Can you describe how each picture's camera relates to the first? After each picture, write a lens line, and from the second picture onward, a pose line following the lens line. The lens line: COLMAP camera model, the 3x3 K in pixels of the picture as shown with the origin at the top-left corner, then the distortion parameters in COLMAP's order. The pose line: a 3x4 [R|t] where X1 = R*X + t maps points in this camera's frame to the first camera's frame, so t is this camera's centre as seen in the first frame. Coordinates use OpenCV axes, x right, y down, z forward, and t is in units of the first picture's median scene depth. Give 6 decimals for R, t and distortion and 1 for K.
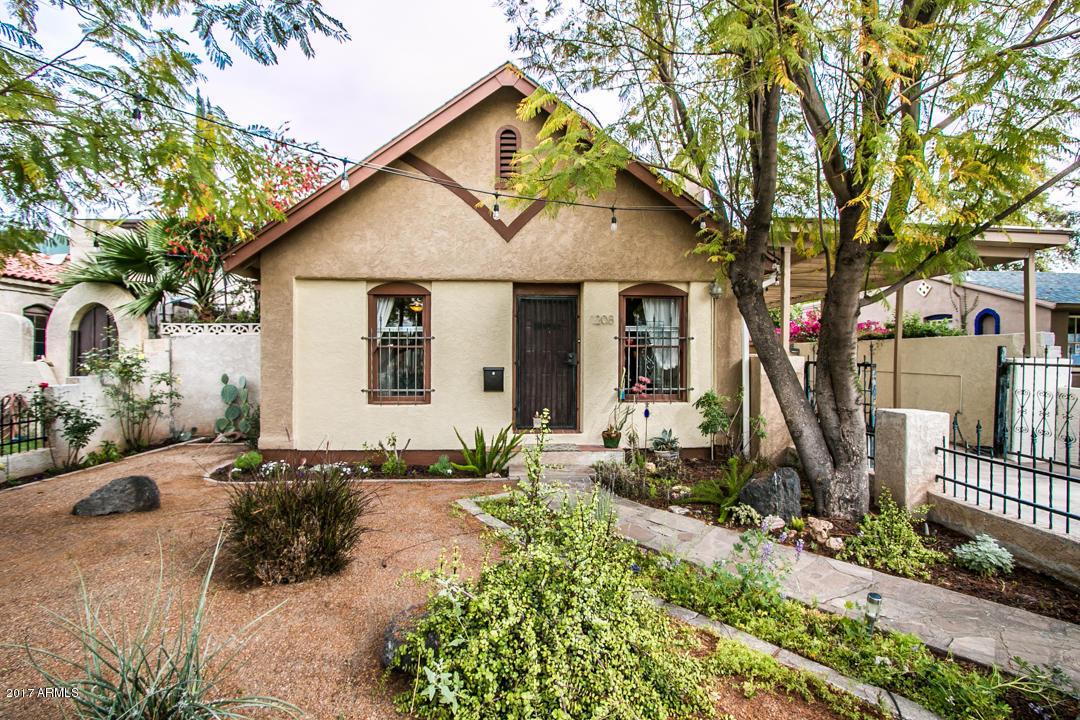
lens RADIAL K [[475.0, 0, 550.9], [0, 475.0, 358.6], [0, 0, 1]] dist [-0.011220, -0.000013]
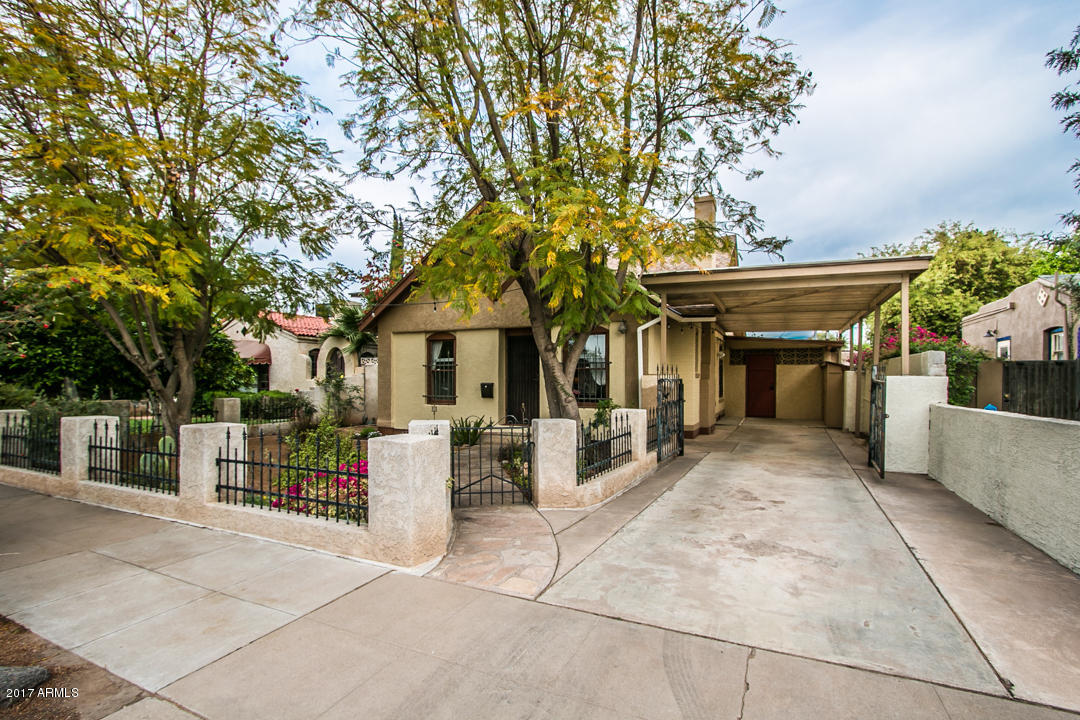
lens RADIAL K [[496.3, 0, 550.1], [0, 496.3, 362.7], [0, 0, 1]] dist [-0.017663, 0.000199]
pose [[0.882613, -0.014475, -0.469877, 0.846265], [-0.003250, 0.999314, -0.036889, 0.011517], [0.470089, 0.034085, 0.881961, -0.372473]]
